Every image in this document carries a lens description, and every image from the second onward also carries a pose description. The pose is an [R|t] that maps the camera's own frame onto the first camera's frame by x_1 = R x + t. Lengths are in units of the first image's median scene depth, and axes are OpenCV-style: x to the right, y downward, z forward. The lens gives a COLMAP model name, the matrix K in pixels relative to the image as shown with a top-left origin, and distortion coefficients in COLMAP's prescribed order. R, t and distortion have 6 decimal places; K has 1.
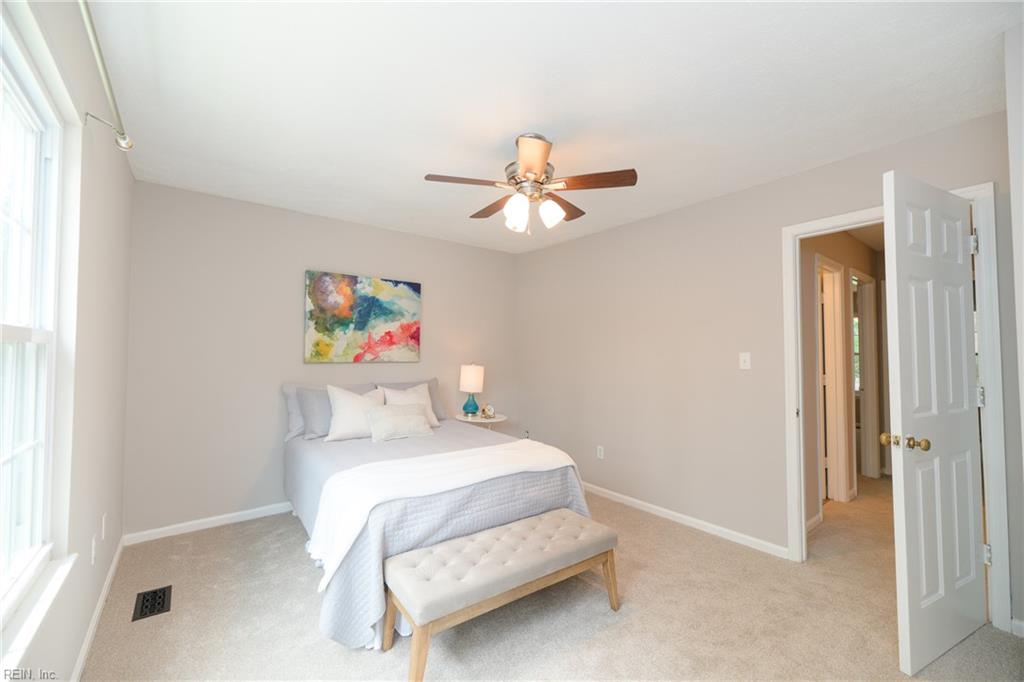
lens RADIAL K [[407.9, 0, 505.5], [0, 407.9, 342.6], [0, 0, 1]] dist [0.000700, 0.000240]
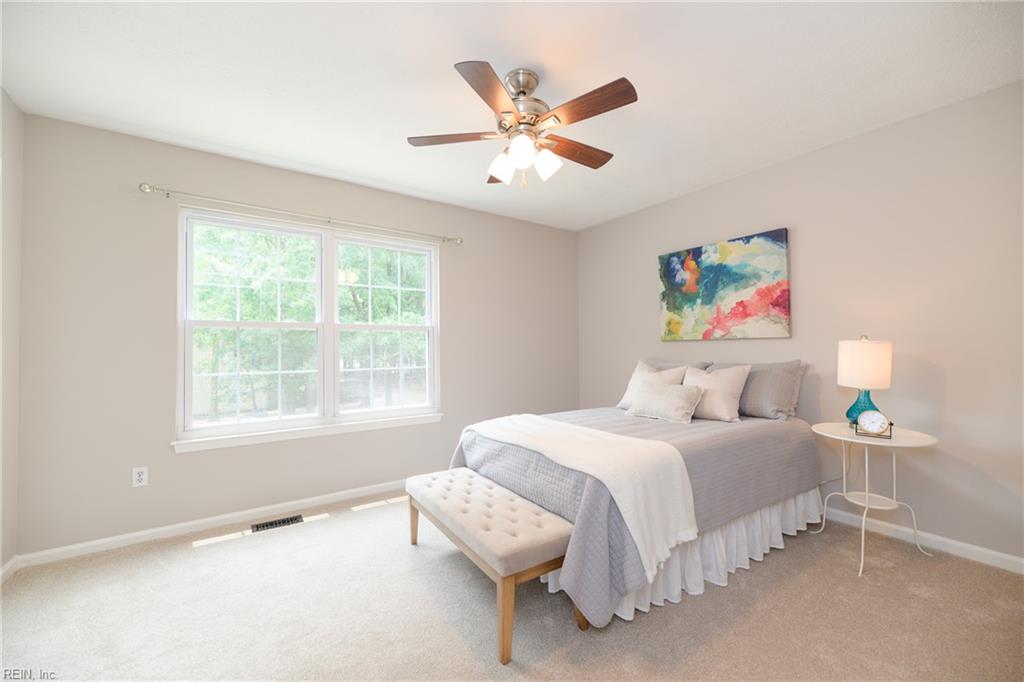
lens RADIAL K [[407.9, 0, 505.5], [0, 407.9, 342.6], [0, 0, 1]] dist [0.000700, 0.000240]
pose [[-0.052616, -0.015830, -0.998489, 0.573700], [0.045308, 0.998807, -0.018223, 0.050922], [0.997586, -0.046198, -0.051836, 0.588889]]
